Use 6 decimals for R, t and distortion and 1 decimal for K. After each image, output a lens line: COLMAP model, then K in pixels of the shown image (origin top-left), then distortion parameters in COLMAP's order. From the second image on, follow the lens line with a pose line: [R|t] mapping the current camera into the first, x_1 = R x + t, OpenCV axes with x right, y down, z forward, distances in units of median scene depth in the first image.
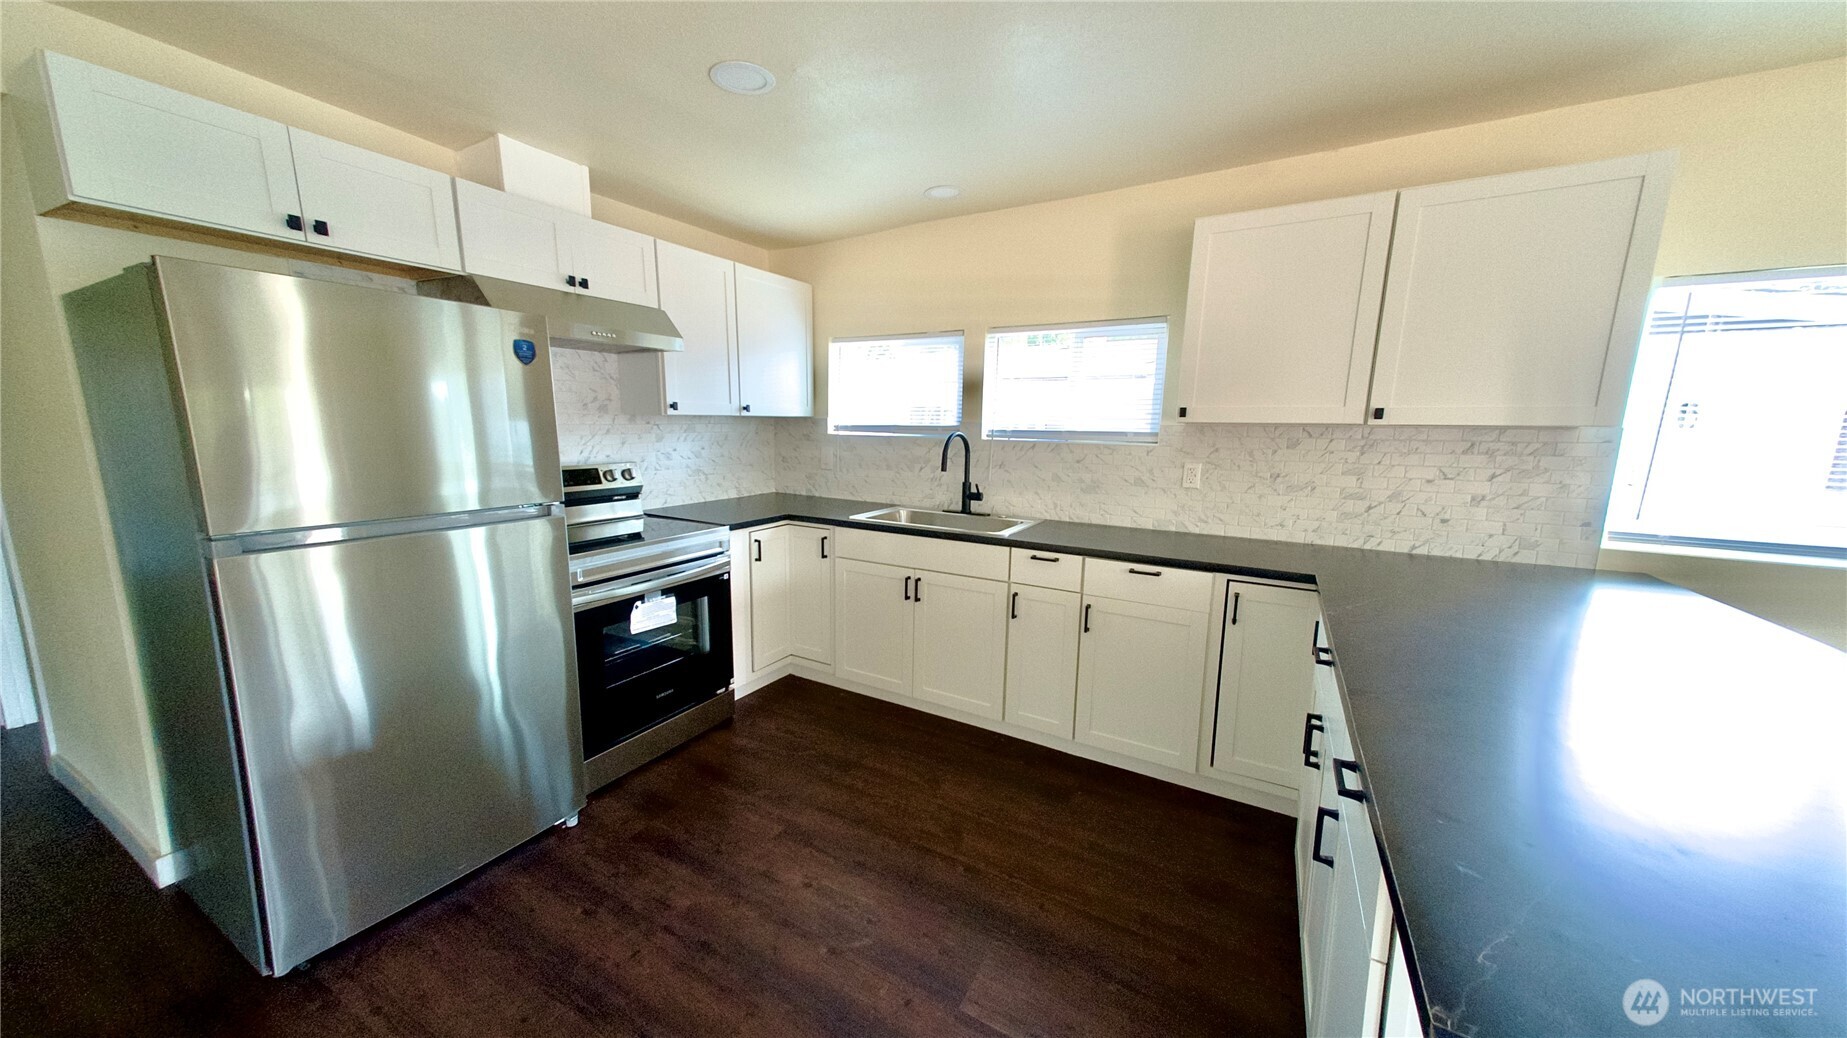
lens RADIAL K [[628.5, 0, 919.4], [0, 628.5, 521.0], [0, 0, 1]] dist [0.049239, -0.006395]
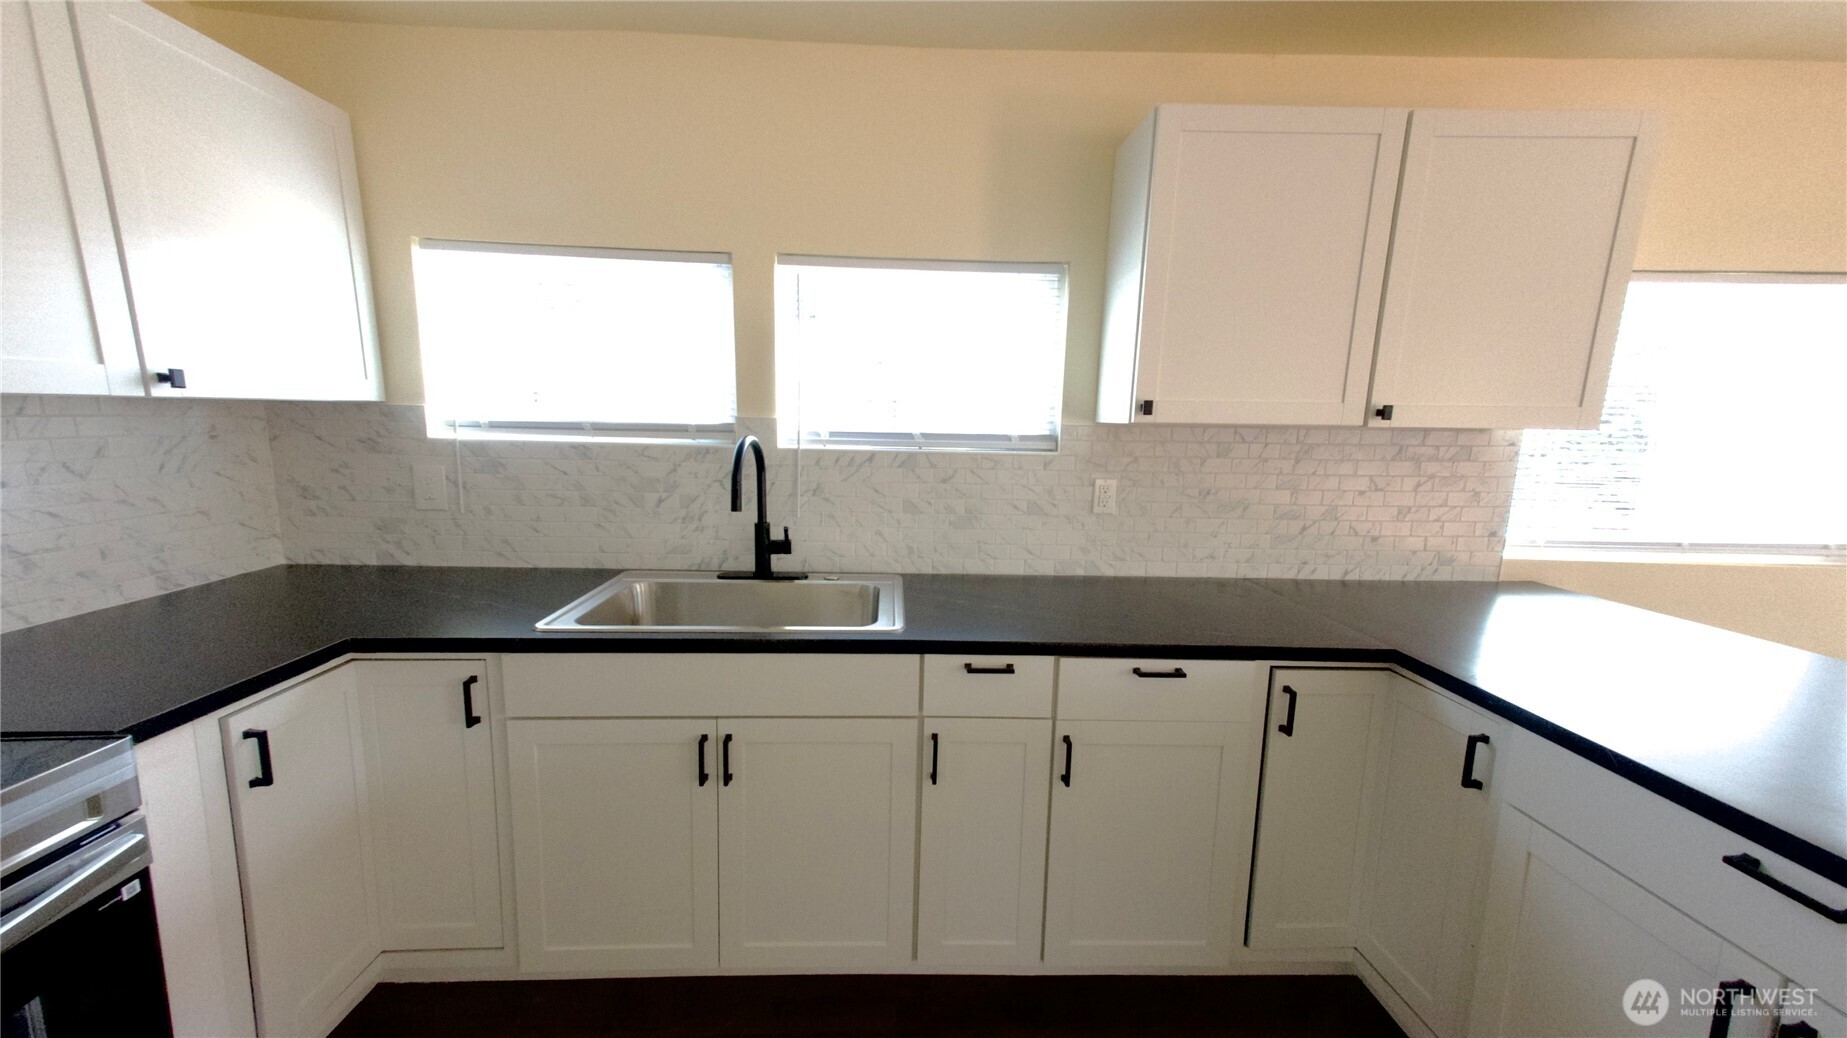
lens RADIAL K [[663.0, 0, 921.4], [0, 663.0, 521.8], [0, 0, 1]] dist [0.055889, -0.007926]
pose [[0.852440, -0.081463, 0.516440, -0.135186], [0.074852, 0.996627, 0.033655, -0.086860], [-0.517439, 0.009968, 0.855662, 0.488050]]
